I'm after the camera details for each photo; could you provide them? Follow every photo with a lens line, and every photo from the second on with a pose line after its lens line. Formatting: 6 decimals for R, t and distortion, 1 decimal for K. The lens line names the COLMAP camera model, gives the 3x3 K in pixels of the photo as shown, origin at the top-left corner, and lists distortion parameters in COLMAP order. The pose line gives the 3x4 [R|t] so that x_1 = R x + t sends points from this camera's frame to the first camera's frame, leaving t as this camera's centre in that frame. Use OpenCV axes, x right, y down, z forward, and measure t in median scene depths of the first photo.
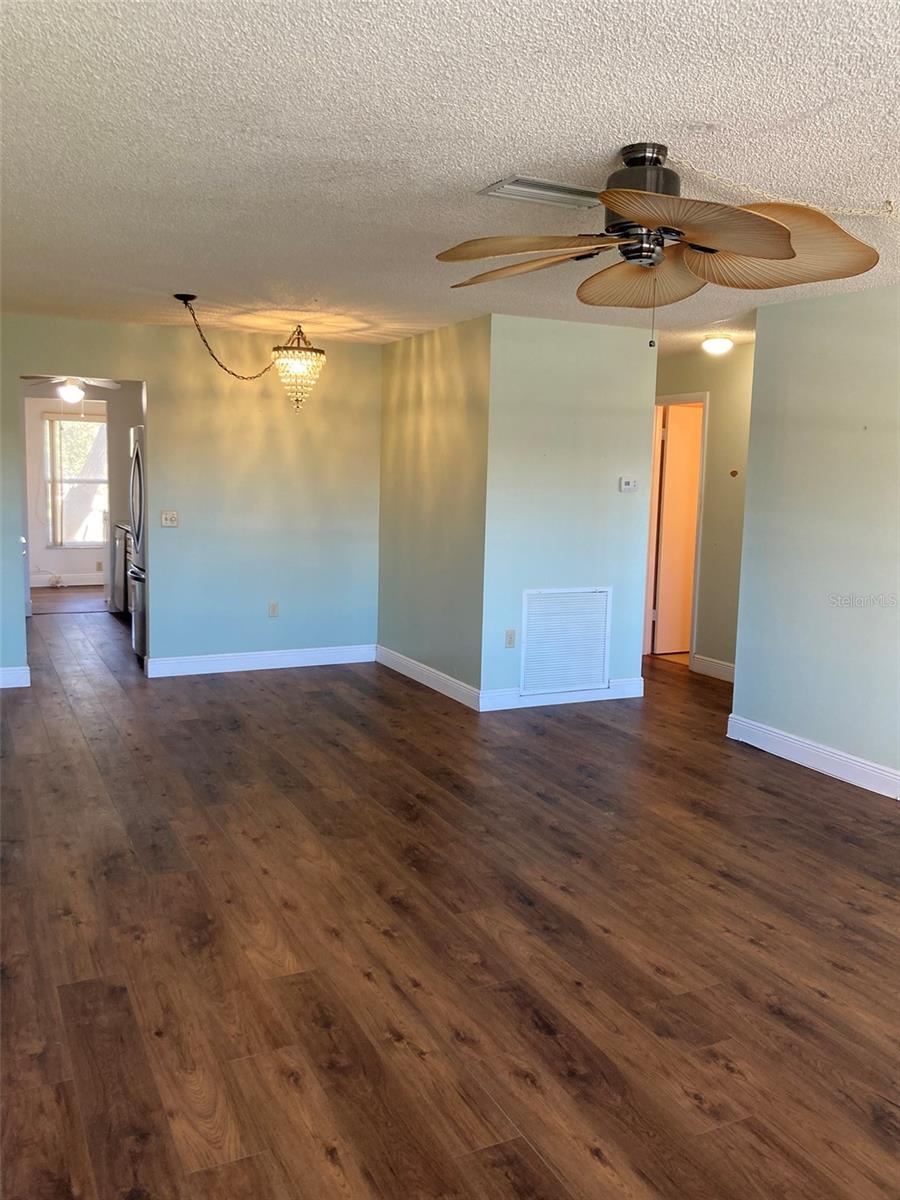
lens RADIAL K [[973.3, 0, 450.0], [0, 973.3, 600.0], [0, 0, 1]] dist [0.025118, -0.018454]
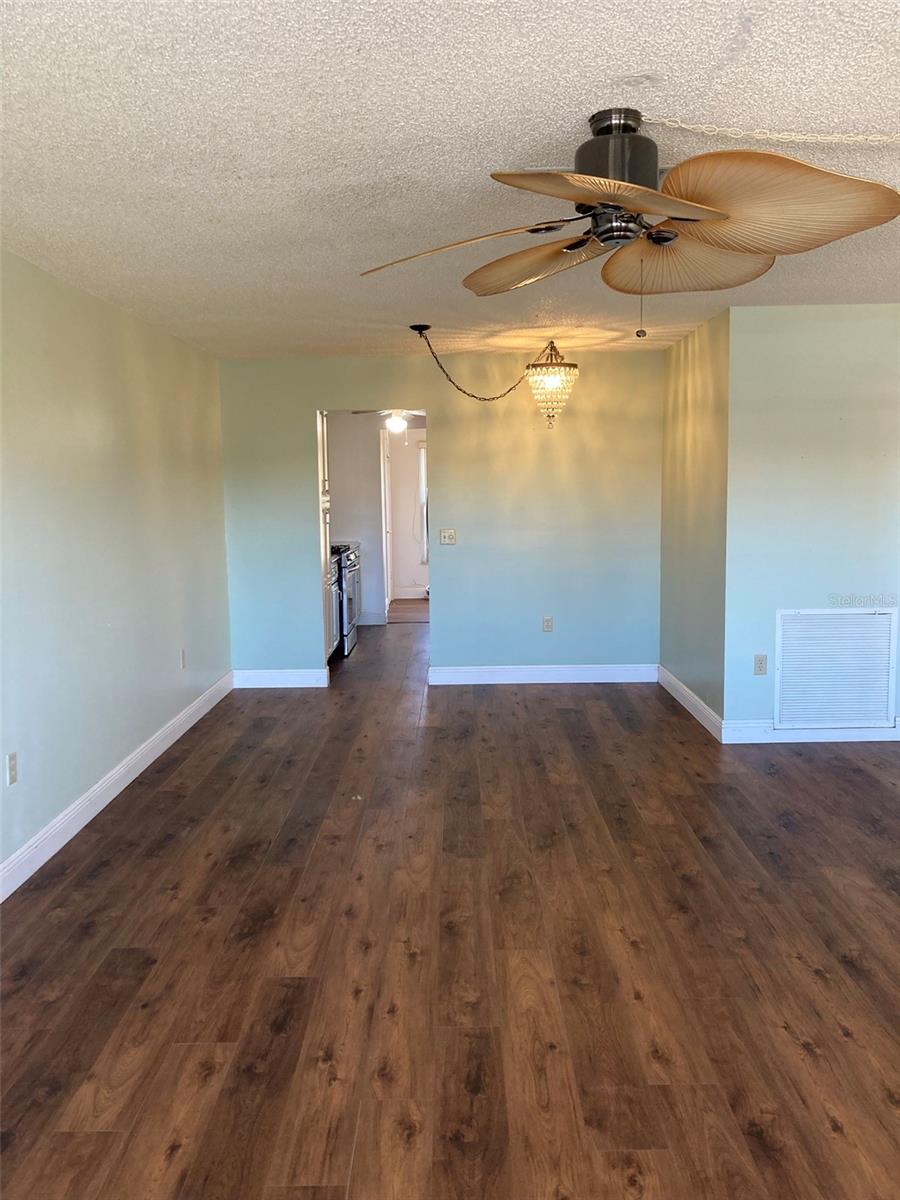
lens RADIAL K [[973.3, 0, 450.0], [0, 973.3, 600.0], [0, 0, 1]] dist [0.025118, -0.018454]
pose [[0.894529, 0.013754, -0.446798, 0.346324], [-0.020127, 0.999752, -0.009521, -0.008088], [0.446556, 0.017509, 0.894584, 0.109431]]
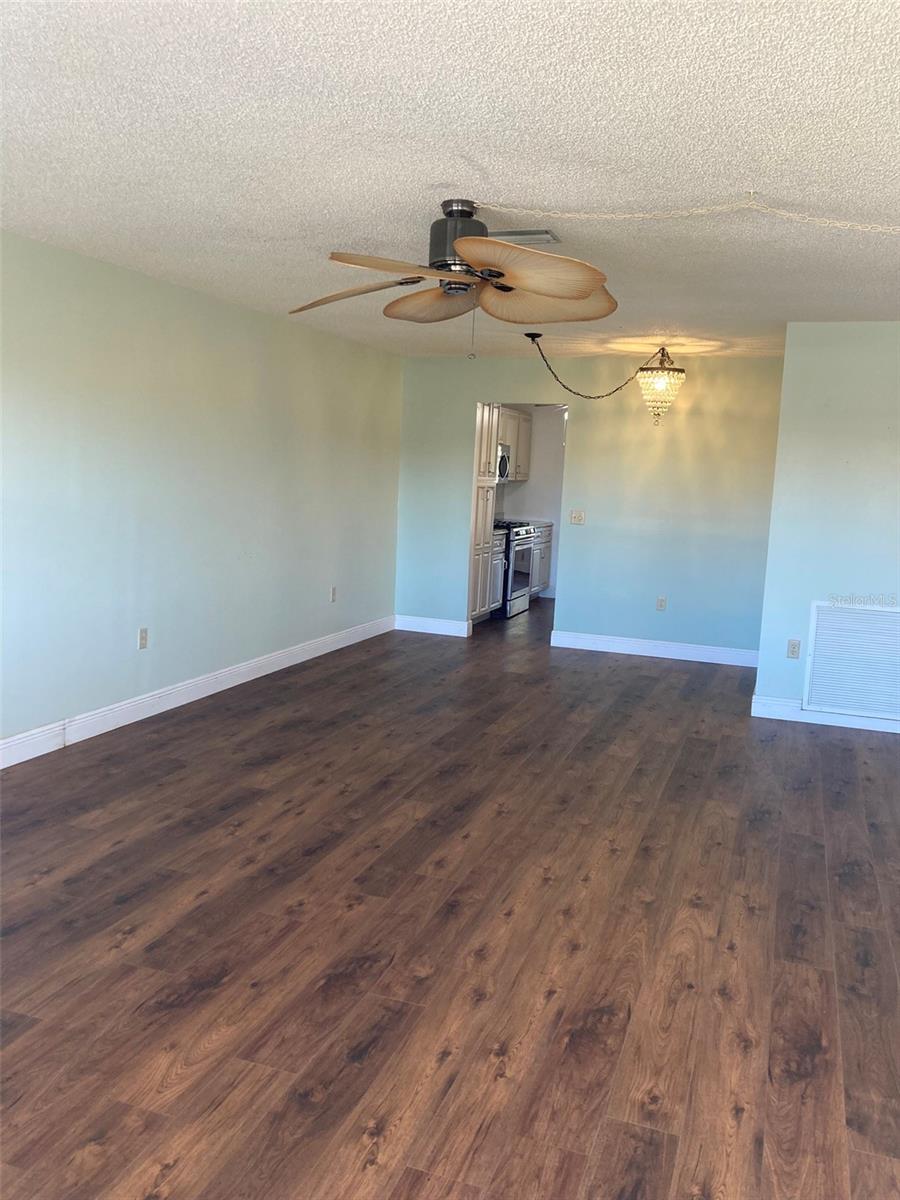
lens RADIAL K [[960.5, 0, 450.9], [0, 960.5, 604.8], [0, 0, 1]] dist [0.140802, -0.402260]
pose [[0.700566, 0.105418, -0.705758, 0.843852], [-0.120402, 0.992310, 0.028704, 0.015914], [0.703357, 0.064866, 0.707871, 0.098232]]
